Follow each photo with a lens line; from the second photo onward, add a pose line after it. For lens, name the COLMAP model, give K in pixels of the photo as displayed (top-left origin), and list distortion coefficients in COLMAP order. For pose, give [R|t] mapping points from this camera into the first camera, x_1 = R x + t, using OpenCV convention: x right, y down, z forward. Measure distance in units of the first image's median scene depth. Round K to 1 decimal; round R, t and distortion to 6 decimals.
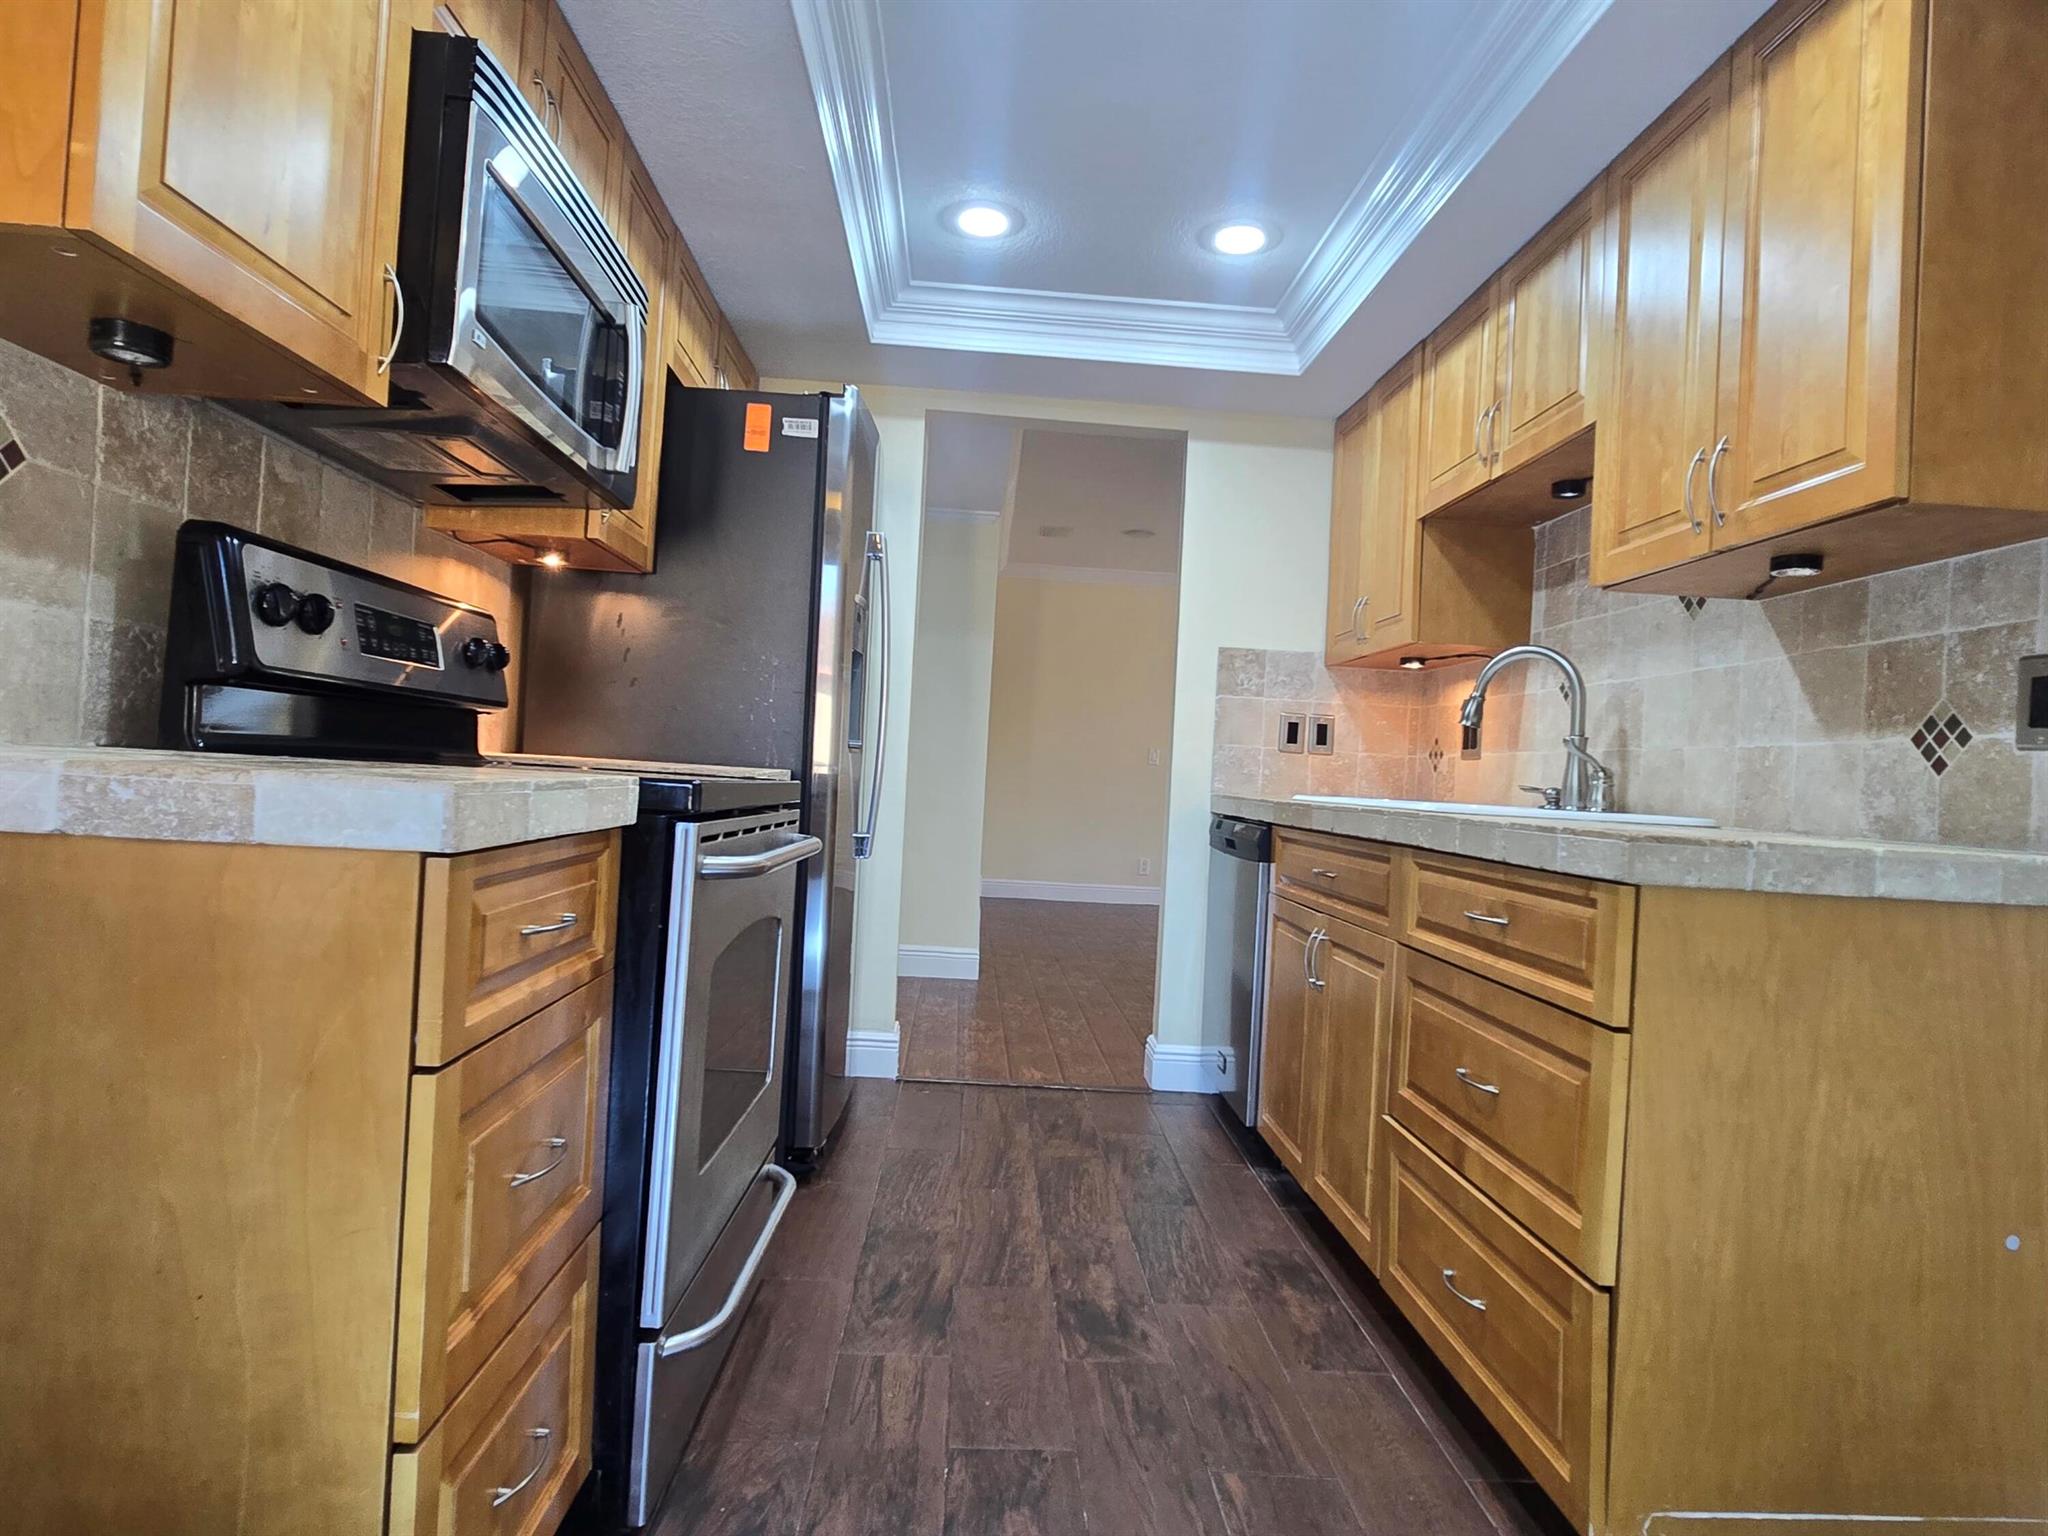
lens RADIAL K [[1154.3, 0, 1025.7], [0, 1154.3, 759.9], [0, 0, 1]] dist [0.002779, -0.010483]
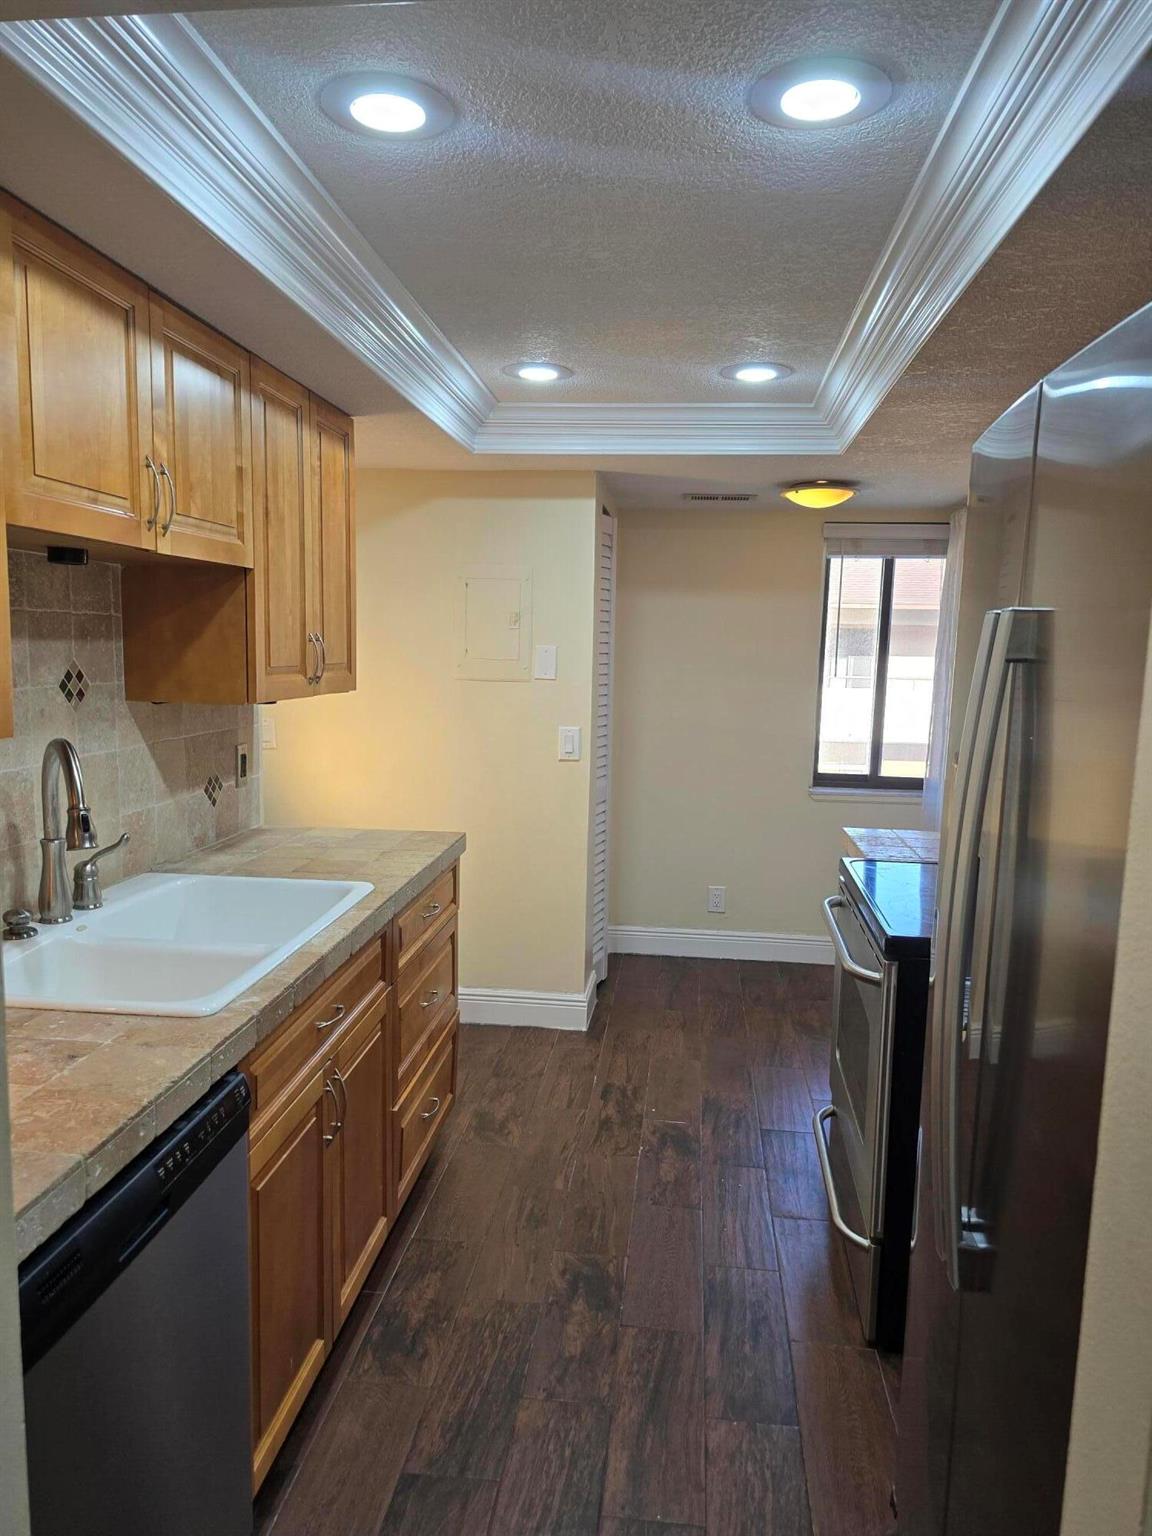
lens RADIAL K [[1030.3, 0, 576.3], [0, 1030.3, 781.3], [0, 0, 1]] dist [0.059011, -0.067218]
pose [[-0.984622, -0.097856, 0.144719, -0.035227], [-0.078989, 0.988254, 0.130821, -0.250039], [-0.155821, 0.117378, -0.980787, 2.148018]]
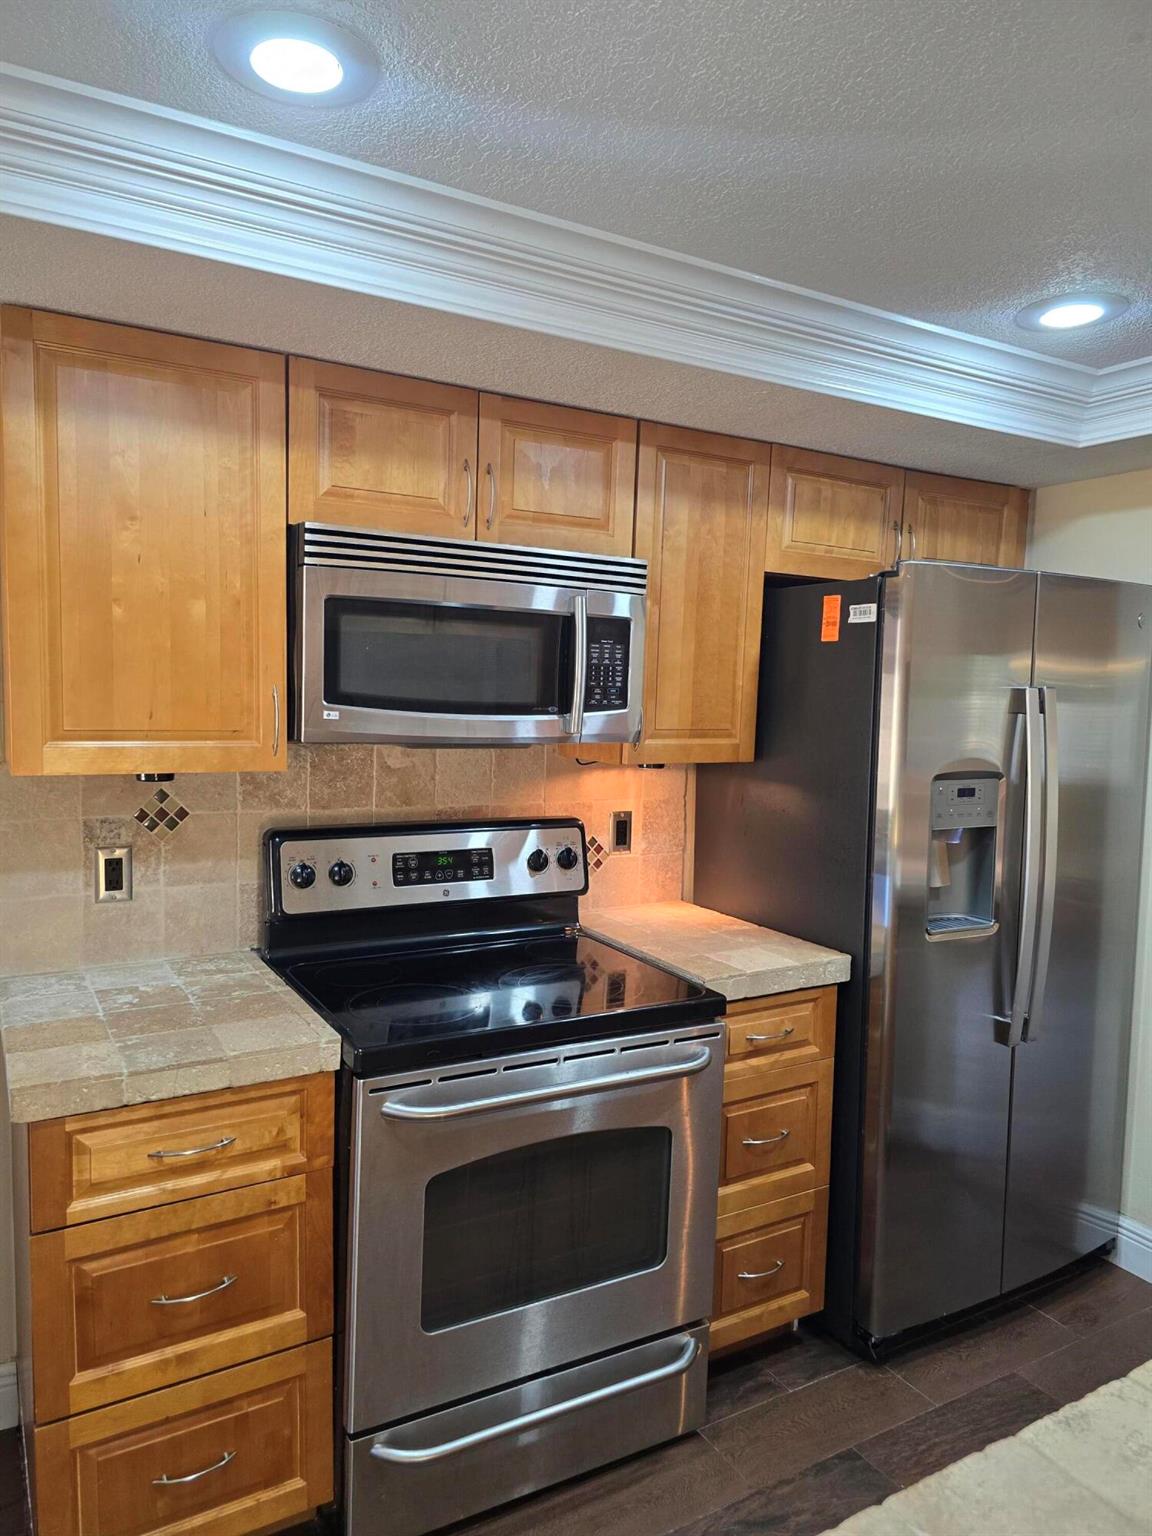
lens RADIAL K [[1041.6, 0, 576.0], [0, 1041.6, 768.0], [0, 0, 1]] dist [0.039221, -0.042378]
pose [[0.458851, 0.027839, -0.888077, 0.643114], [0.010607, 0.999266, 0.036805, -0.249792], [0.888450, -0.026308, 0.458219, 0.480590]]
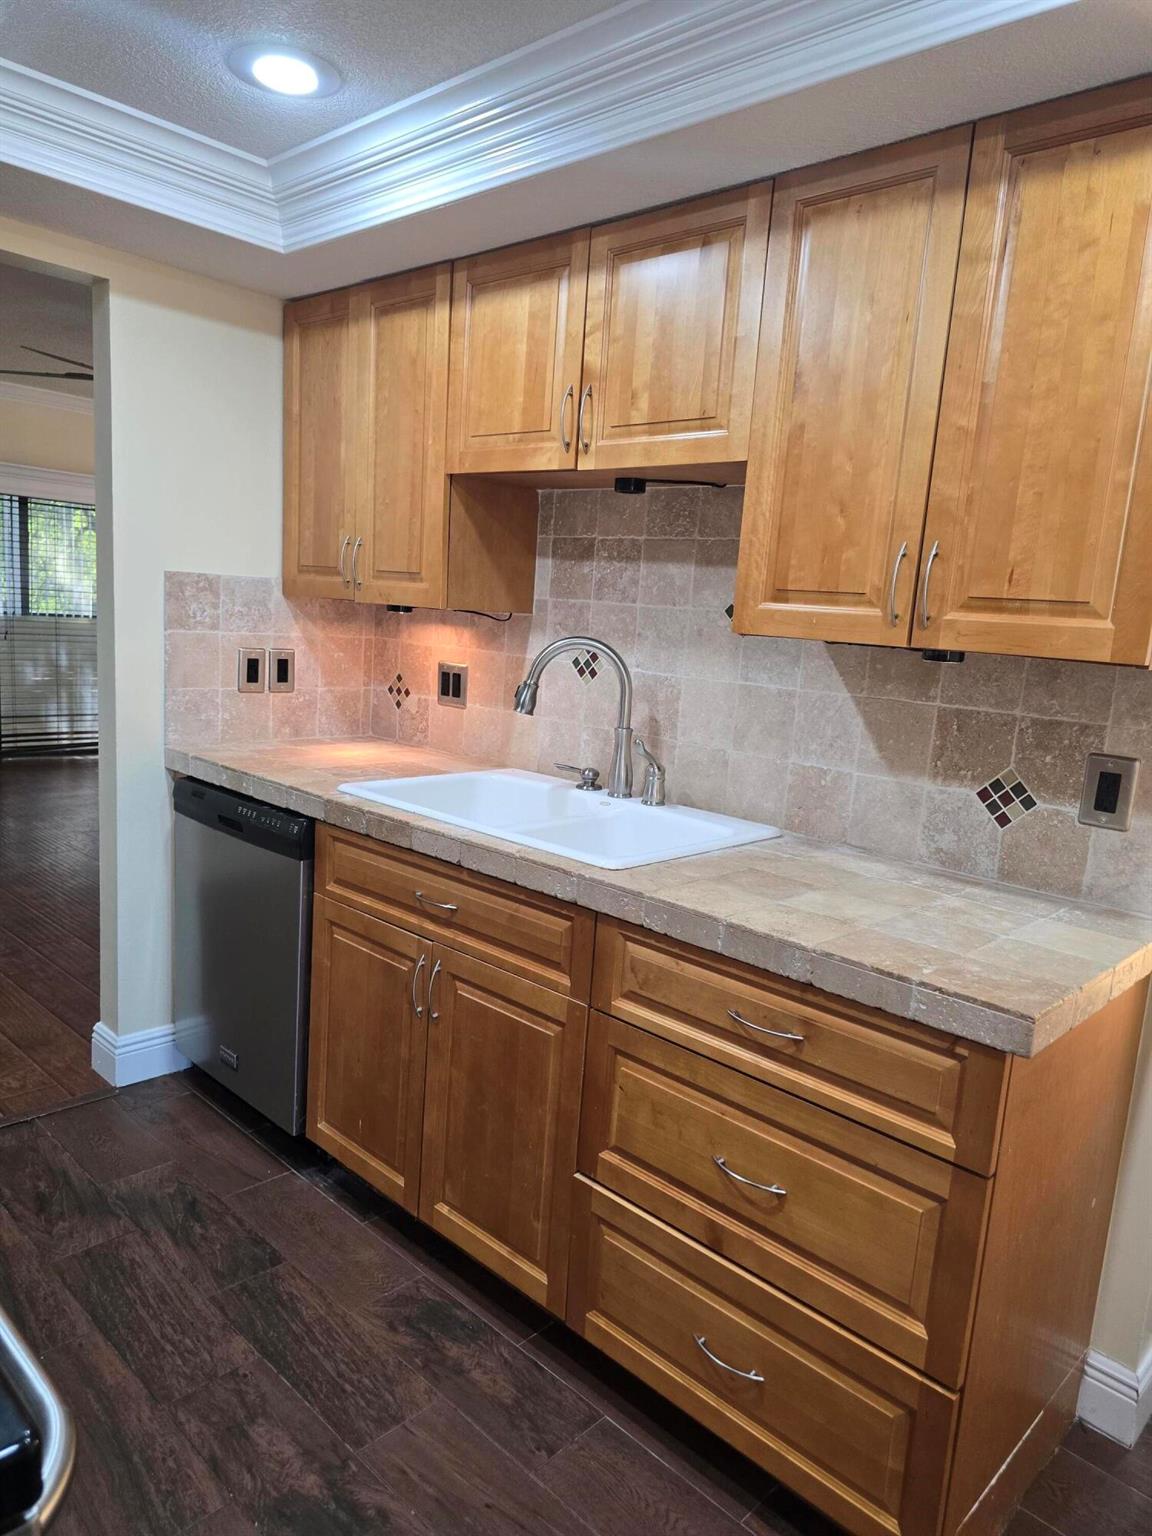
lens RADIAL K [[1030.3, 0, 576.3], [0, 1030.3, 781.3], [0, 0, 1]] dist [0.059011, -0.067218]
pose [[0.724040, -0.121106, 0.679043, -0.259441], [-0.037413, 0.976121, 0.213981, -0.217914], [-0.688743, -0.180336, 0.702219, 0.440675]]
